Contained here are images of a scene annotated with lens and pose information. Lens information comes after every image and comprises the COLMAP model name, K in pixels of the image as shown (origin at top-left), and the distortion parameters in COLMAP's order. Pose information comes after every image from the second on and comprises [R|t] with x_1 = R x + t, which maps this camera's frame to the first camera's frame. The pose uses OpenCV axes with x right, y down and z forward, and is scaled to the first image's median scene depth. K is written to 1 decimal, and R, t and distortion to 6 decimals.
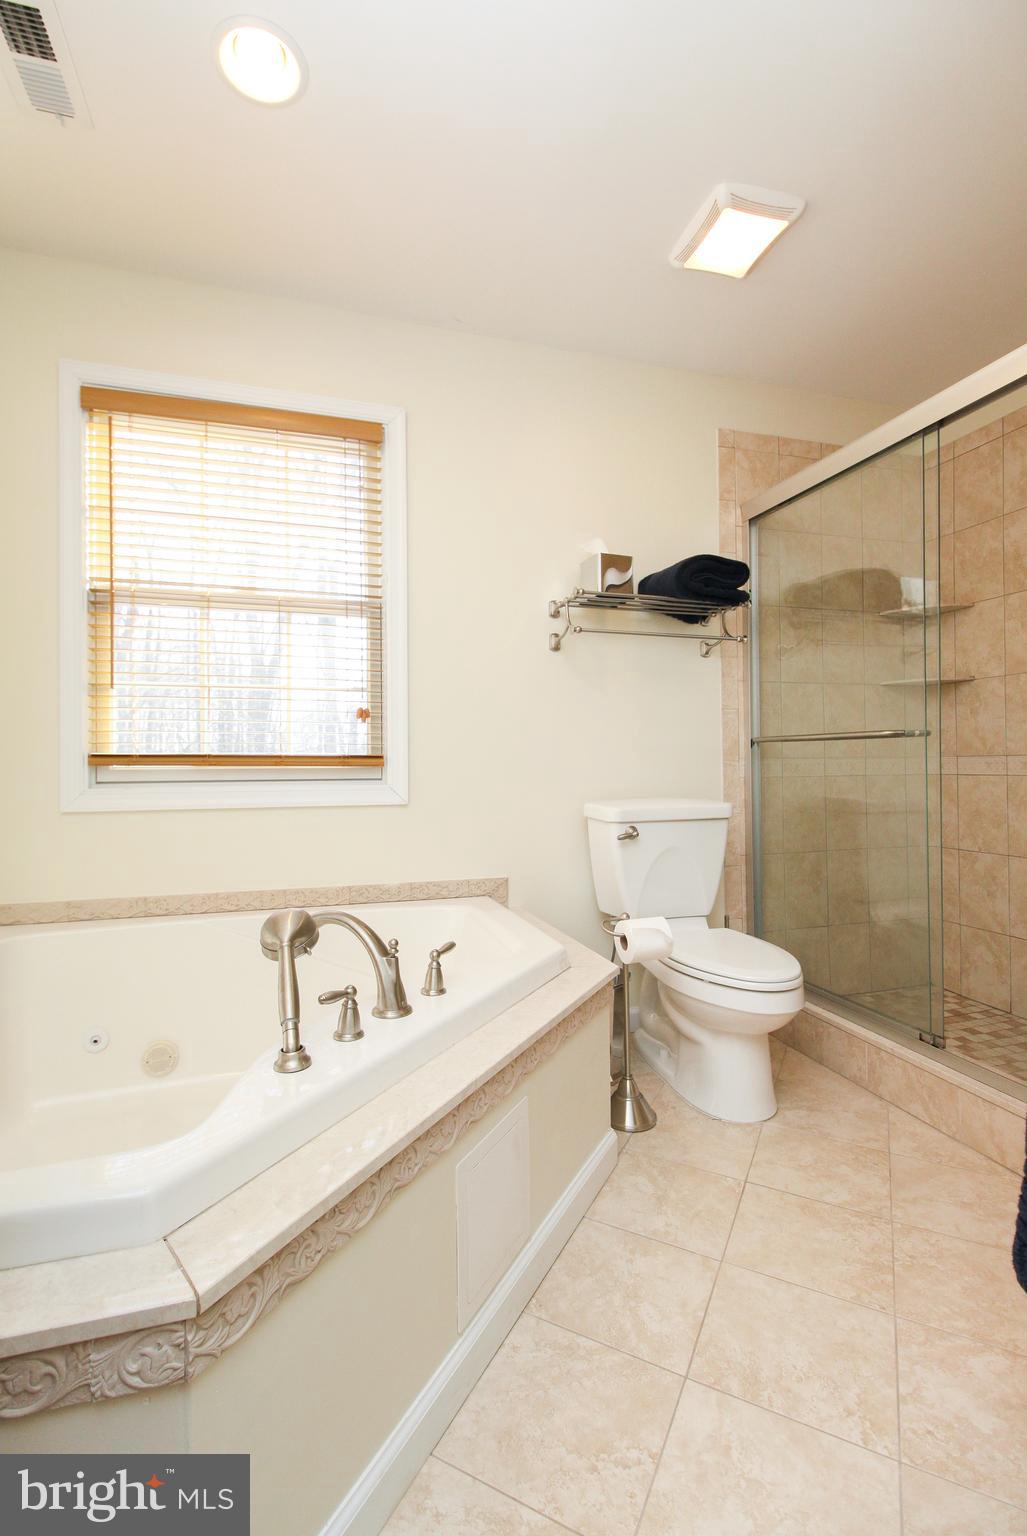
lens RADIAL K [[709.2, 0, 505.8], [0, 709.2, 771.7], [0, 0, 1]] dist [0.007903, -0.000031]
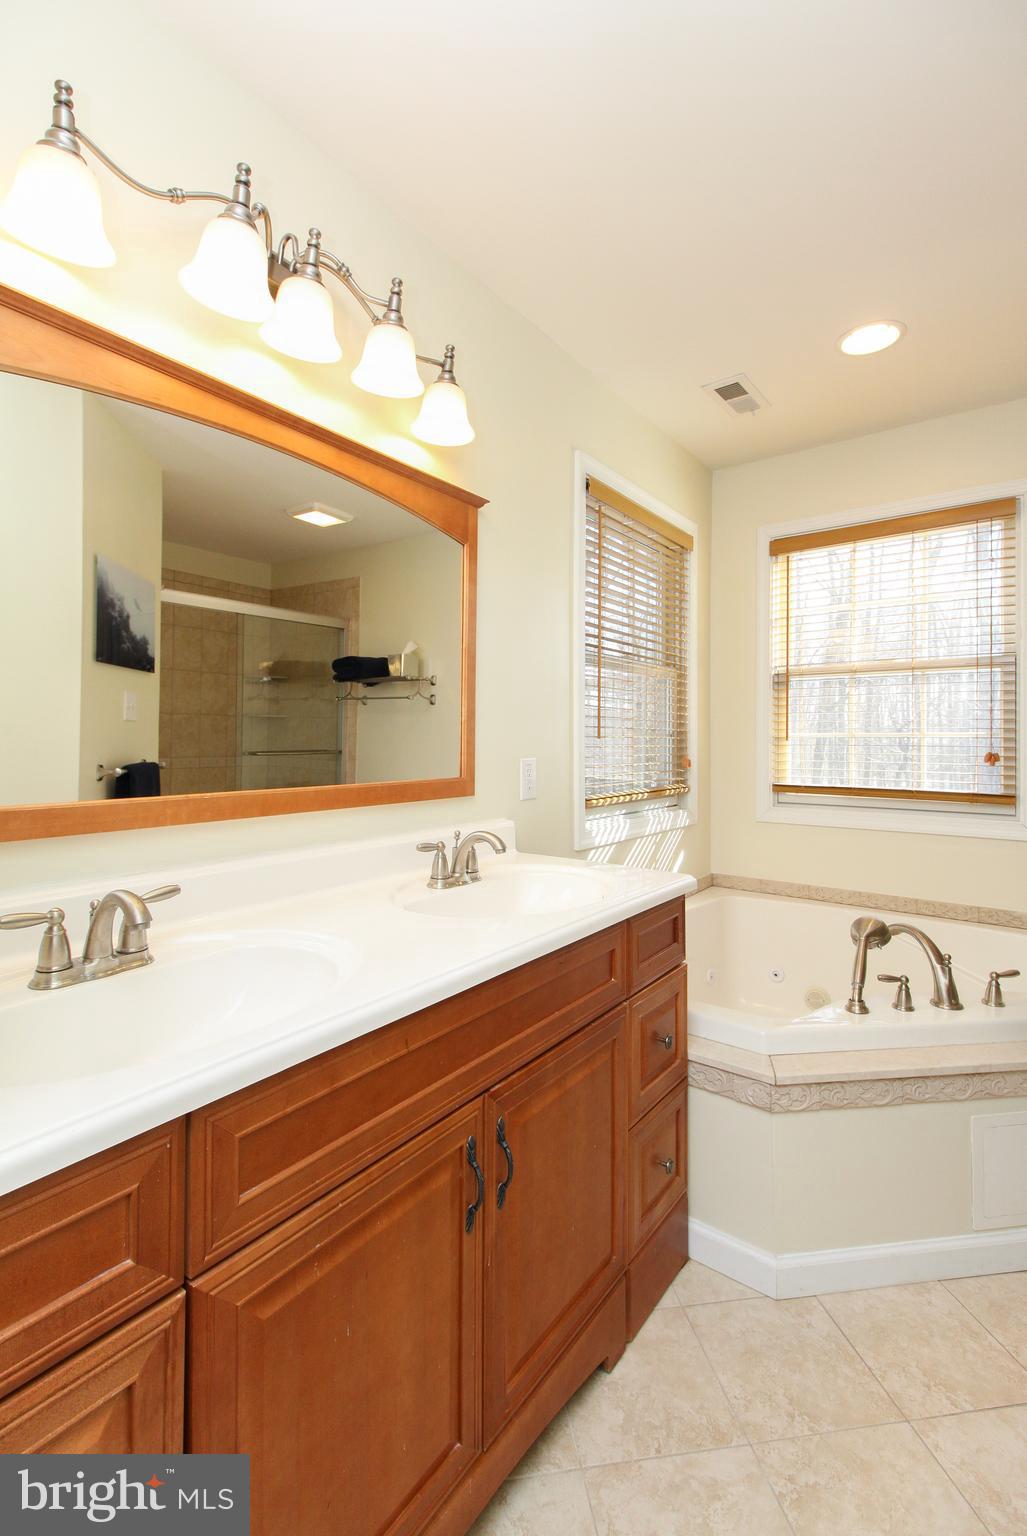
lens RADIAL K [[709.2, 0, 471.2], [0, 709.2, 727.6], [0, 0, 1]] dist [0.007903, -0.000031]
pose [[0.554358, -0.005267, -0.832261, 0.466795], [-0.008009, 0.999900, -0.011663, -0.179967], [0.832240, 0.013131, 0.554261, -0.550945]]
